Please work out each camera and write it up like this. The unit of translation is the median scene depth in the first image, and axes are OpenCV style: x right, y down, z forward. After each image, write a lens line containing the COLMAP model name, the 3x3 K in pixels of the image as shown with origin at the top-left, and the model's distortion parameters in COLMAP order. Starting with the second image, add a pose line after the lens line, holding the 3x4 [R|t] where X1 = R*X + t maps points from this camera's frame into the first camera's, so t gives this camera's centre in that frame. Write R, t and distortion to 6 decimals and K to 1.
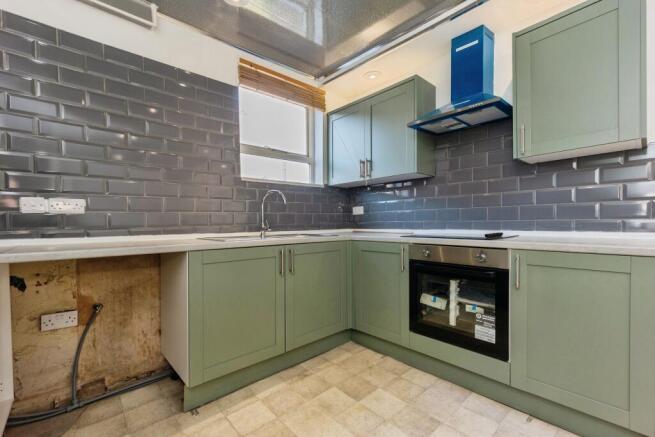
lens RADIAL K [[285.9, 0, 327.6], [0, 285.9, 225.5], [0, 0, 1]] dist [0.003502, 0.000112]
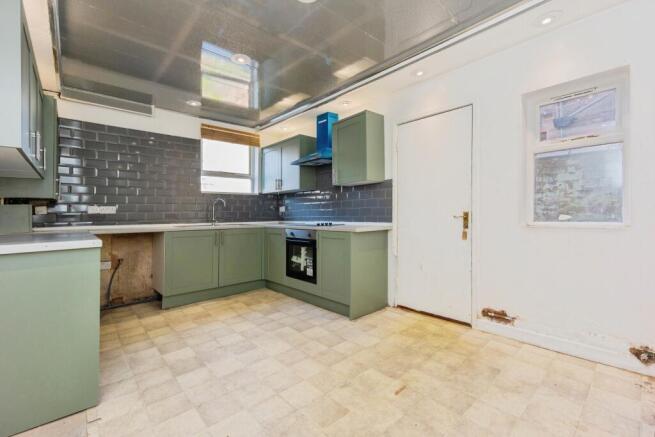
lens RADIAL K [[281.1, 0, 326.2], [0, 281.1, 208.7], [0, 0, 1]] dist [-0.001236, -0.000061]
pose [[0.999992, -0.001845, -0.003568, 0.551801], [0.001714, 0.999338, -0.036340, -0.000027], [0.003633, 0.036334, 0.999333, -0.834055]]
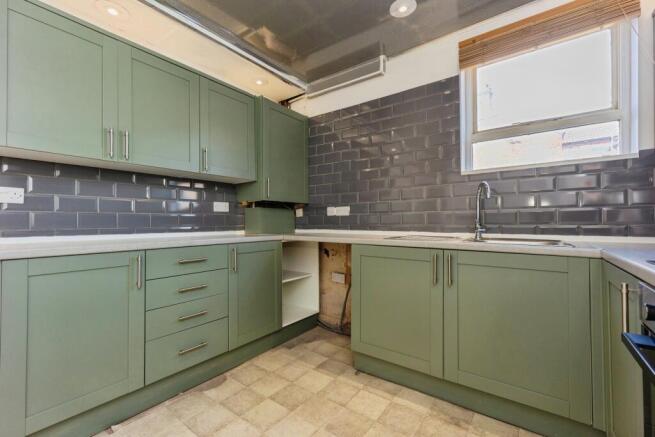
lens RADIAL K [[279.4, 0, 325.7], [0, 279.4, 214.7], [0, 0, 1]] dist [0.000565, 0.000105]
pose [[0.195136, -0.012197, -0.980700, 0.575552], [-0.010769, 0.999836, -0.014577, -0.018098], [0.980717, 0.013406, 0.194973, 0.491700]]
